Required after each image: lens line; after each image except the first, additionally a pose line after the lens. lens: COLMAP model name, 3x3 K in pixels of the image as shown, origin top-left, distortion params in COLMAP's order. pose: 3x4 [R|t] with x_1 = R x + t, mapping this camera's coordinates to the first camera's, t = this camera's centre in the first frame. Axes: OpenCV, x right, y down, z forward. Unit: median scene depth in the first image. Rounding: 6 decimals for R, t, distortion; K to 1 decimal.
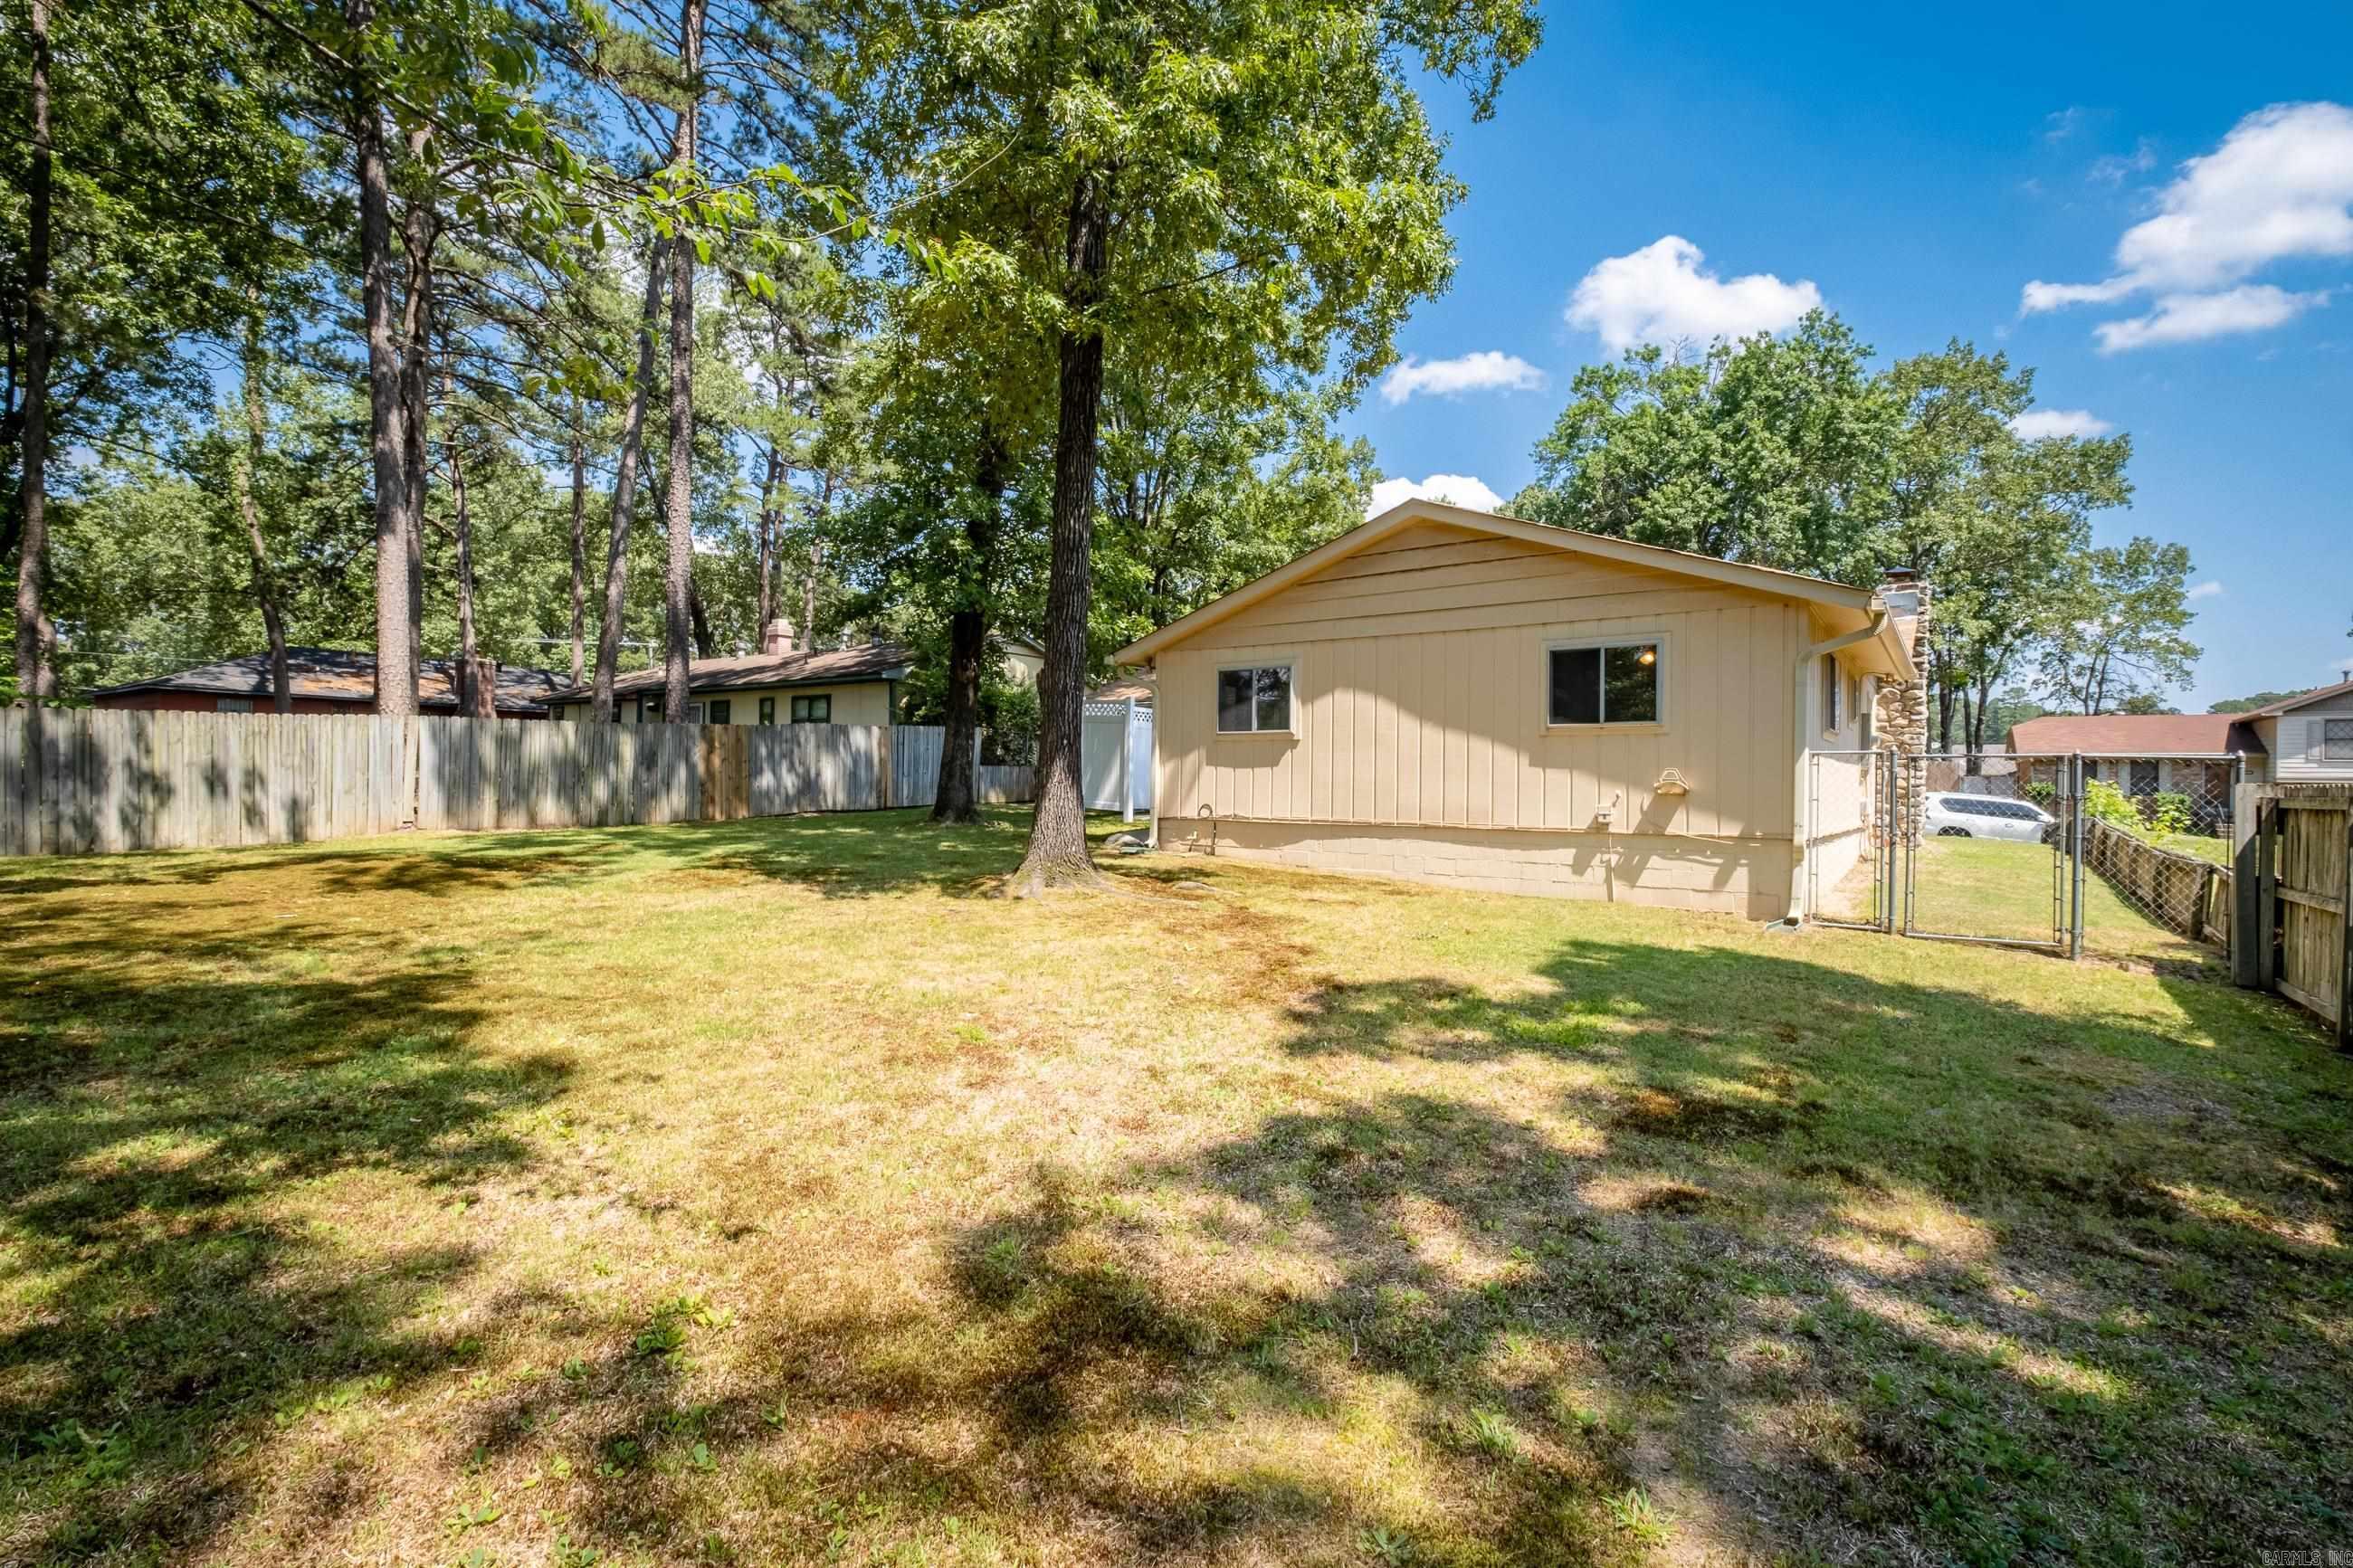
lens RADIAL K [[1068.0, 0, 1179.9], [0, 1068.0, 778.7], [0, 0, 1]] dist [-0.005387, -0.000738]
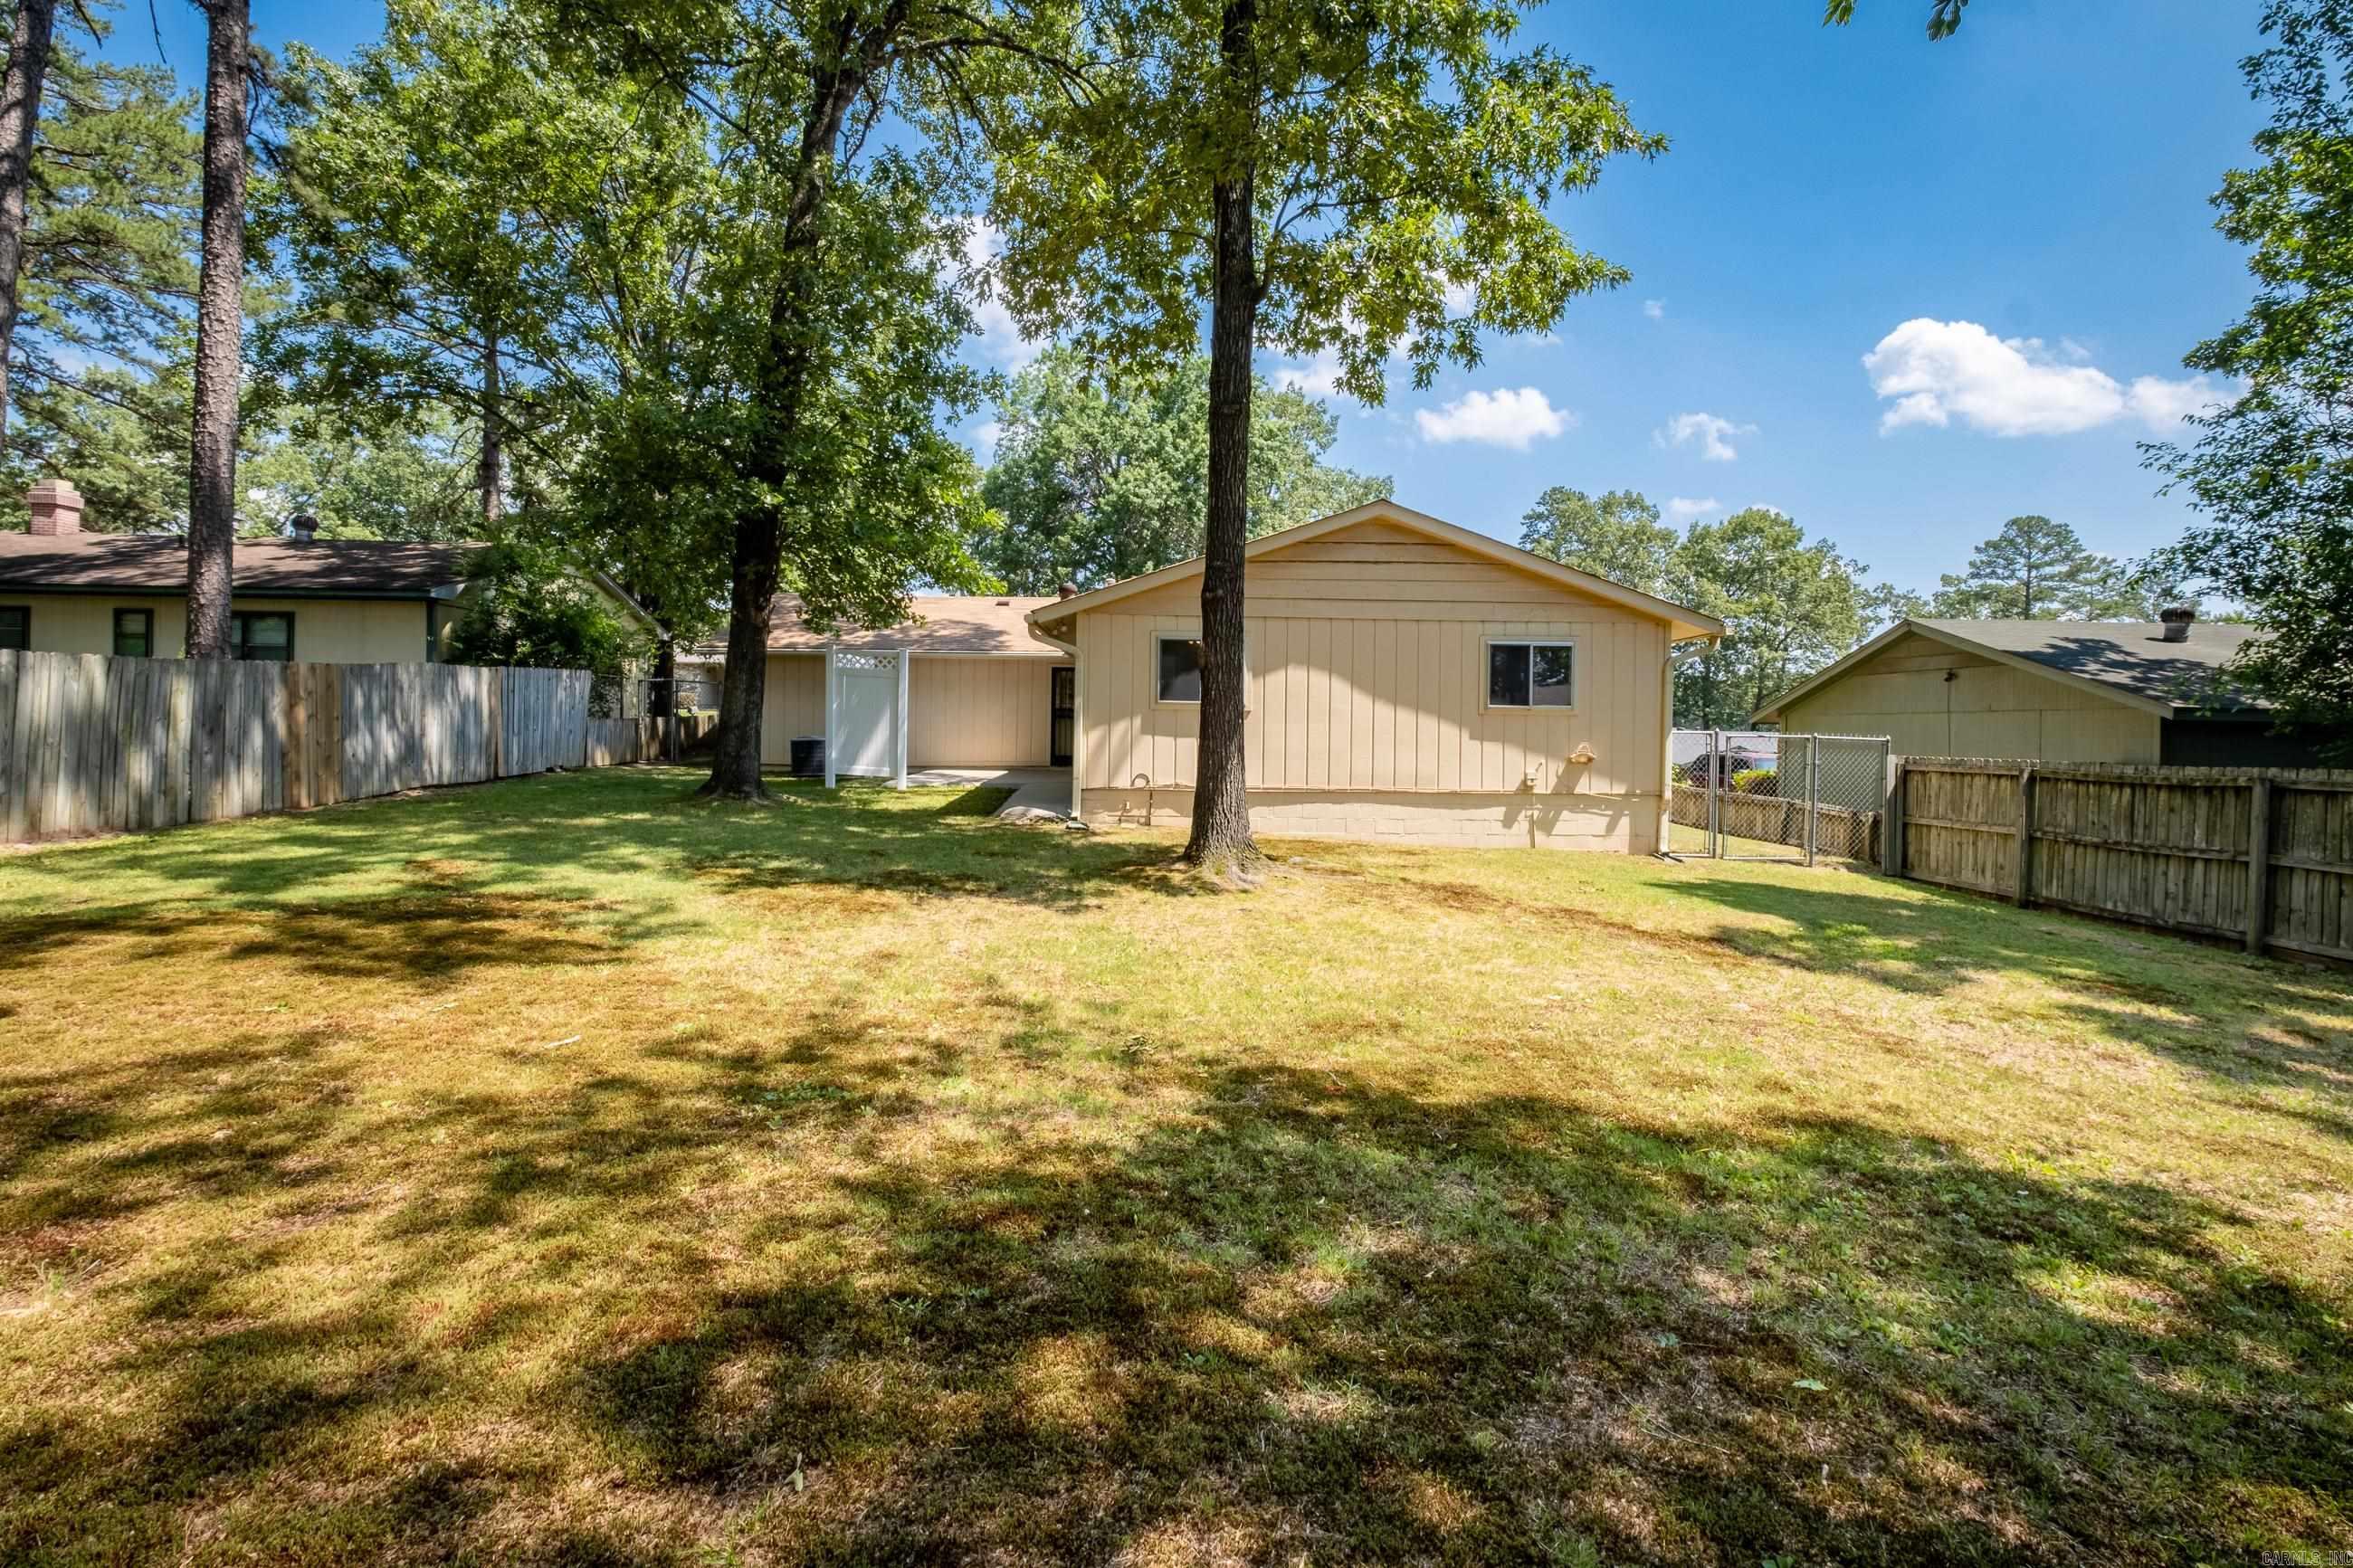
lens RADIAL K [[1068.0, 0, 1160.4], [0, 1068.0, 732.3], [0, 0, 1]] dist [-0.005387, -0.000738]
pose [[0.794892, -0.002610, 0.606745, -0.689508], [-0.007711, 0.999867, 0.014404, -0.035180], [-0.606702, -0.016129, 0.794766, 0.259808]]
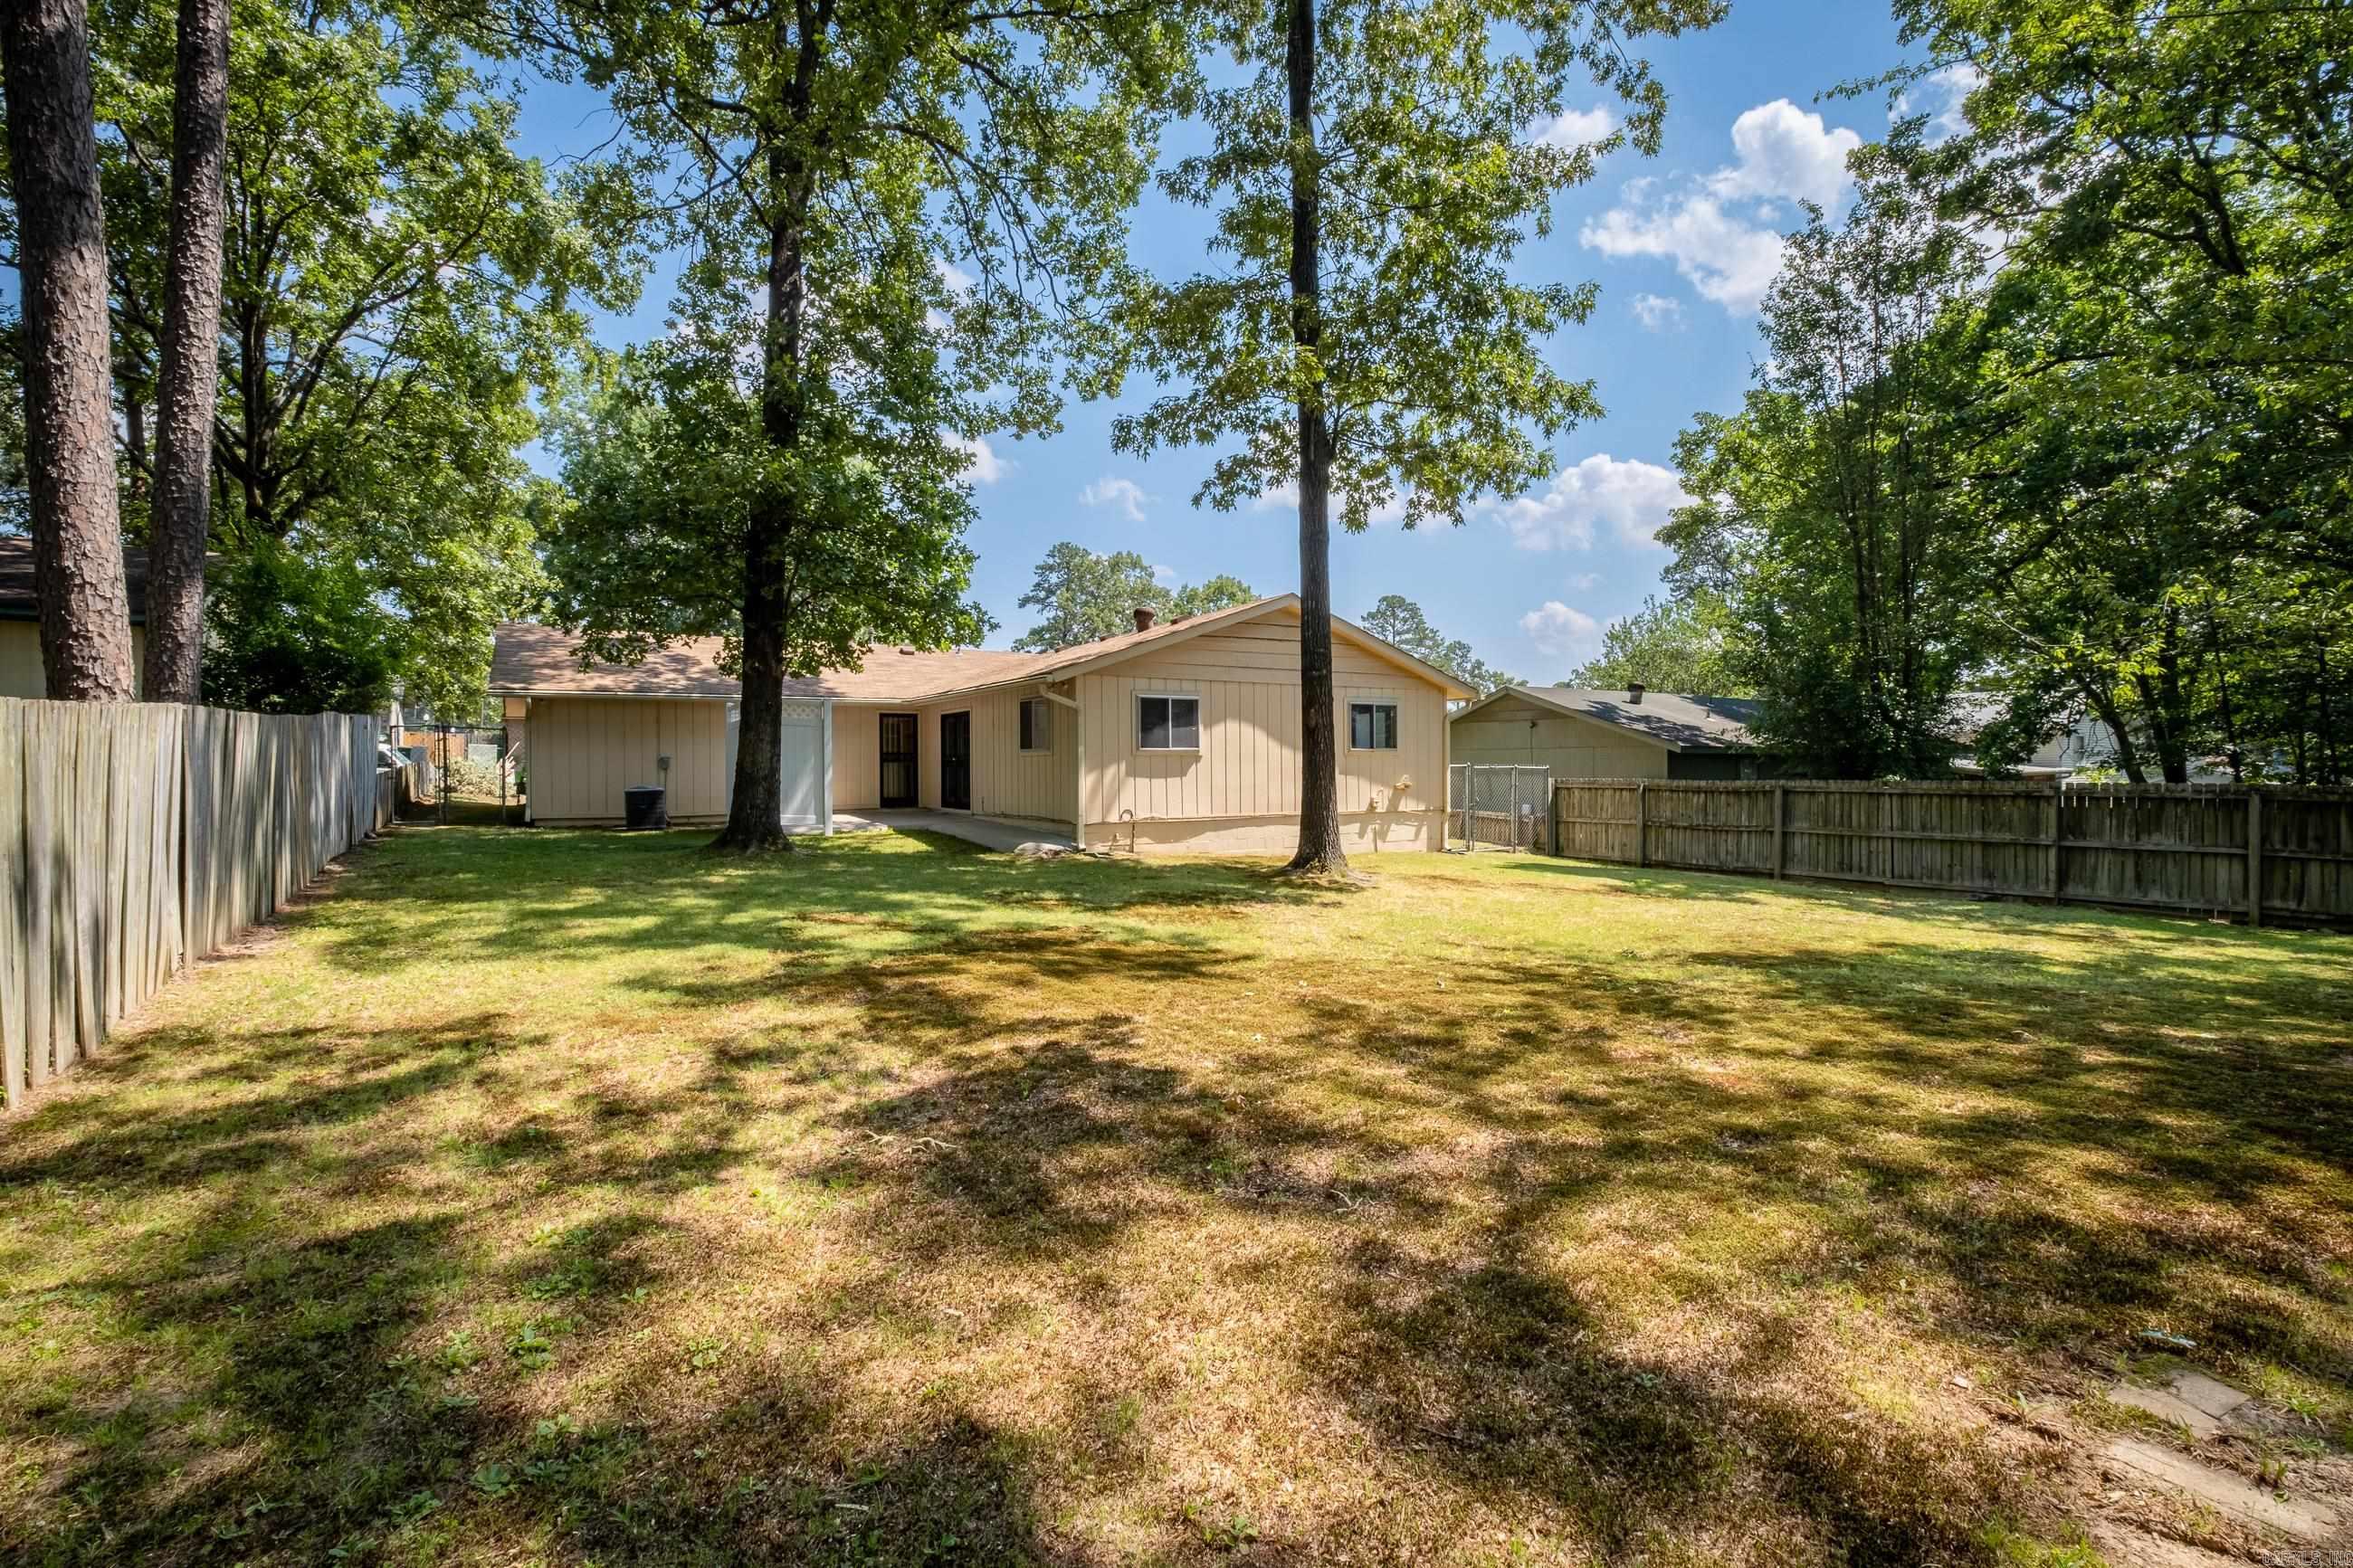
lens RADIAL K [[1068.0, 0, 1174.1], [0, 1068.0, 767.2], [0, 0, 1]] dist [-0.005387, -0.000738]
pose [[0.376877, -0.016489, 0.926117, -1.286395], [0.006211, 0.999864, 0.015274, -0.049312], [-0.926243, -0.000004, 0.376928, 0.630977]]
